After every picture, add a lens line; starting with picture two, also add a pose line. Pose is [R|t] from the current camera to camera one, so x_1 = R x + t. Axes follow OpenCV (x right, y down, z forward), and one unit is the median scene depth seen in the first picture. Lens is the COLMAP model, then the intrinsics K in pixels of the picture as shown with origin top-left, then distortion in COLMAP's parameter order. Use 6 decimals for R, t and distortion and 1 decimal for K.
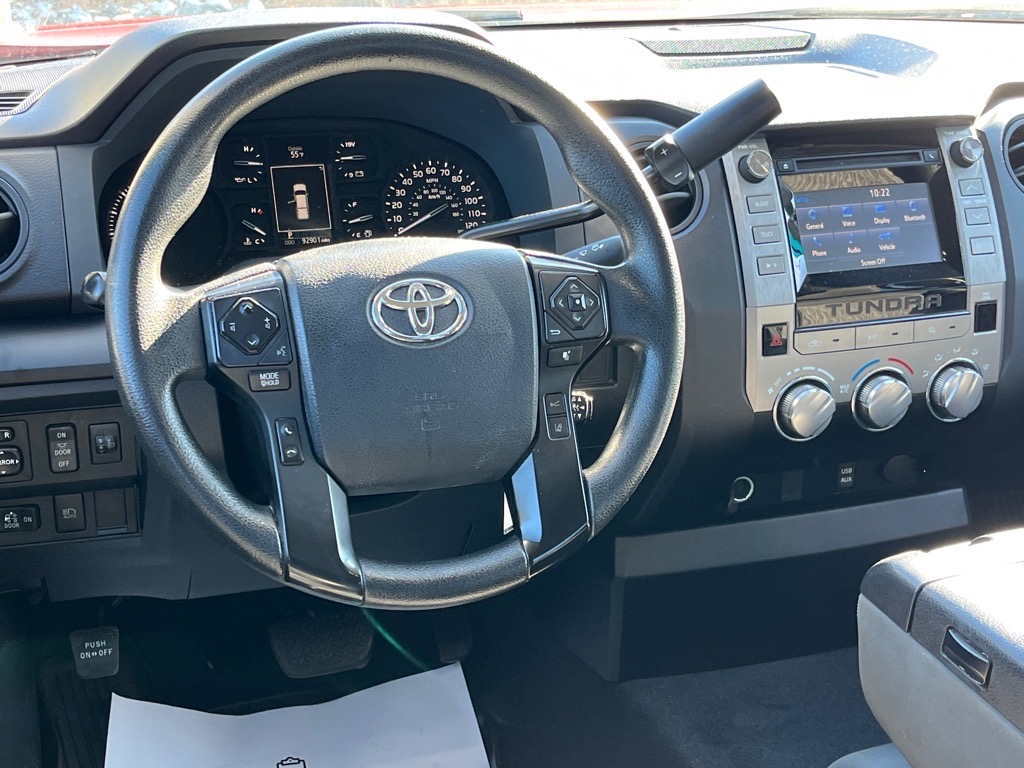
lens RADIAL K [[1363.9, 0, 512.0], [0, 1363.9, 384.0], [0, 0, 1]] dist [0.001996, -0.018151]
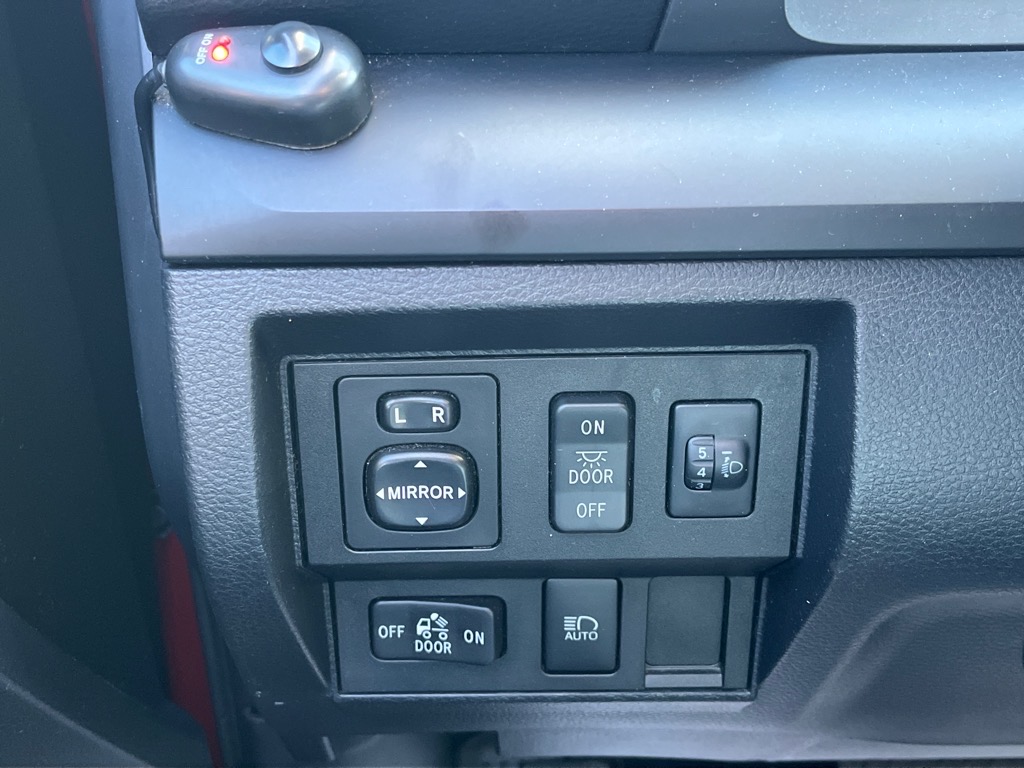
lens RADIAL K [[1107.2, 0, 512.0], [0, 1107.2, 384.0], [0, 0, 1]] dist [0.000926, 0.000254]
pose [[0.958127, 0.086907, -0.272836, -0.320412], [-0.071031, 0.995184, 0.067558, 0.012134], [0.277393, -0.045350, 0.959686, 0.853716]]
